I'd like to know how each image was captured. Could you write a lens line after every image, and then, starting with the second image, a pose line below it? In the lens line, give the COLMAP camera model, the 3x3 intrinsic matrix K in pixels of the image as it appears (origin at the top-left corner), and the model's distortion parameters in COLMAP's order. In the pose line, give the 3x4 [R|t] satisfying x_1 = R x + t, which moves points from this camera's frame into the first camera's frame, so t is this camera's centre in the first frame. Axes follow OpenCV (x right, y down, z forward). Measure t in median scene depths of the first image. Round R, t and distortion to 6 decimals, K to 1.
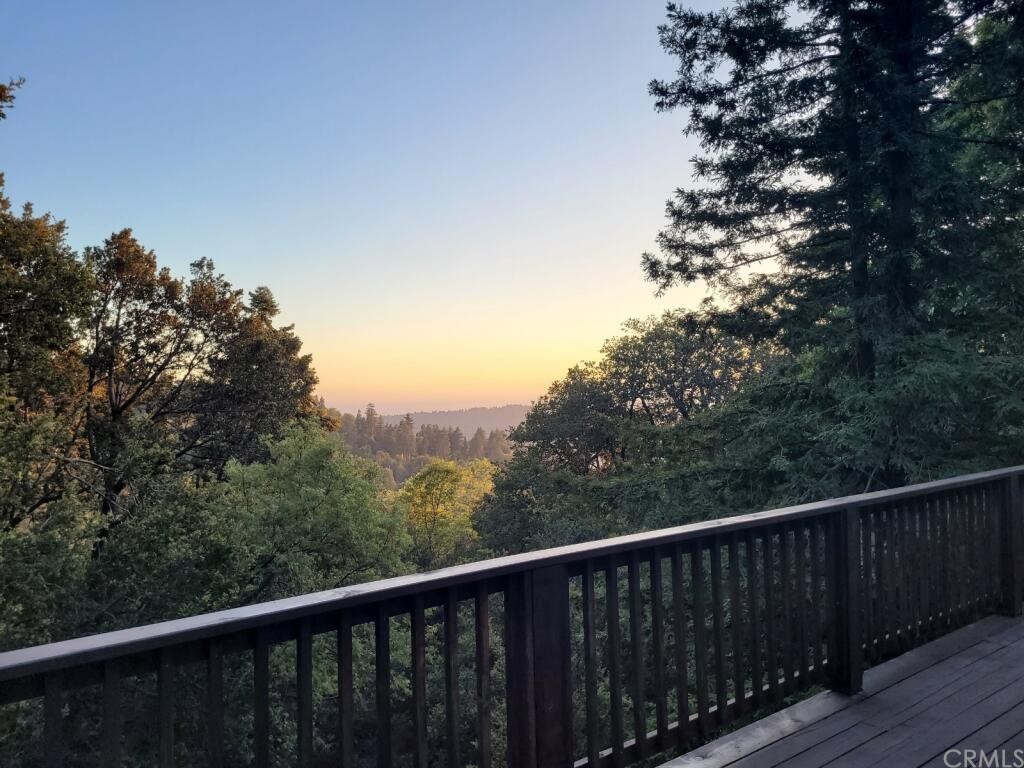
lens RADIAL K [[760.6, 0, 513.6], [0, 760.6, 392.4], [0, 0, 1]] dist [0.008435, -0.000639]
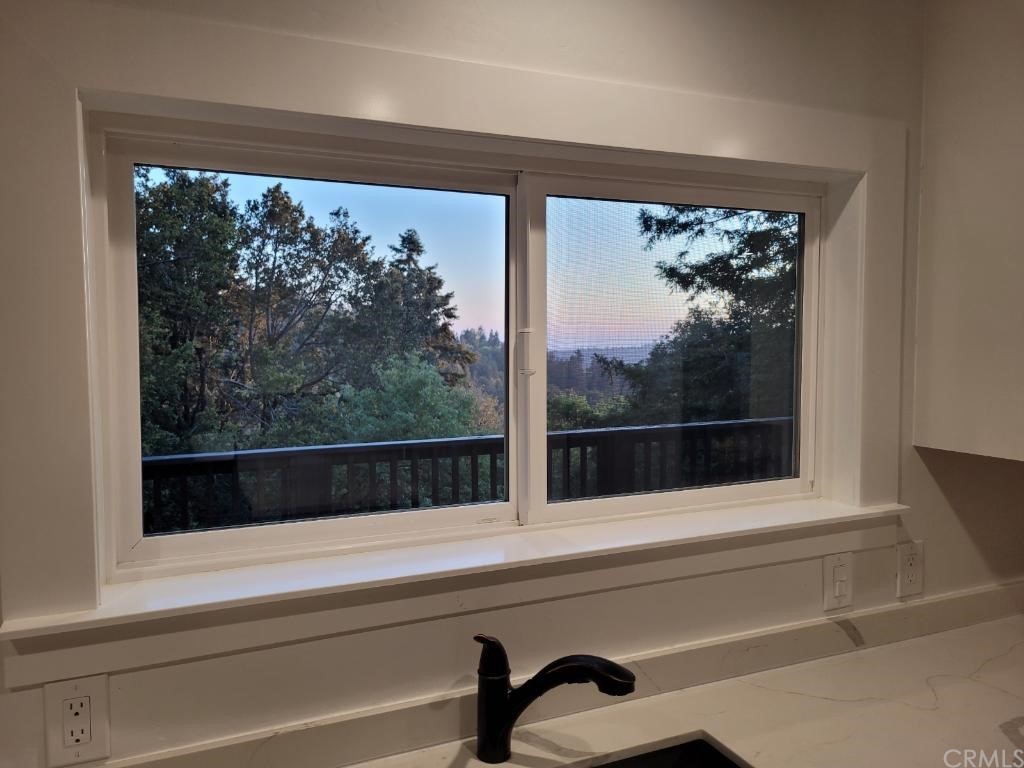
lens RADIAL K [[760.6, 0, 510.0], [0, 760.6, 375.9], [0, 0, 1]] dist [0.008435, -0.000639]
pose [[0.972968, 0.031705, -0.228754, 0.103711], [-0.017269, 0.997746, 0.064838, -0.004371], [0.230294, -0.059135, 0.971323, -0.055387]]
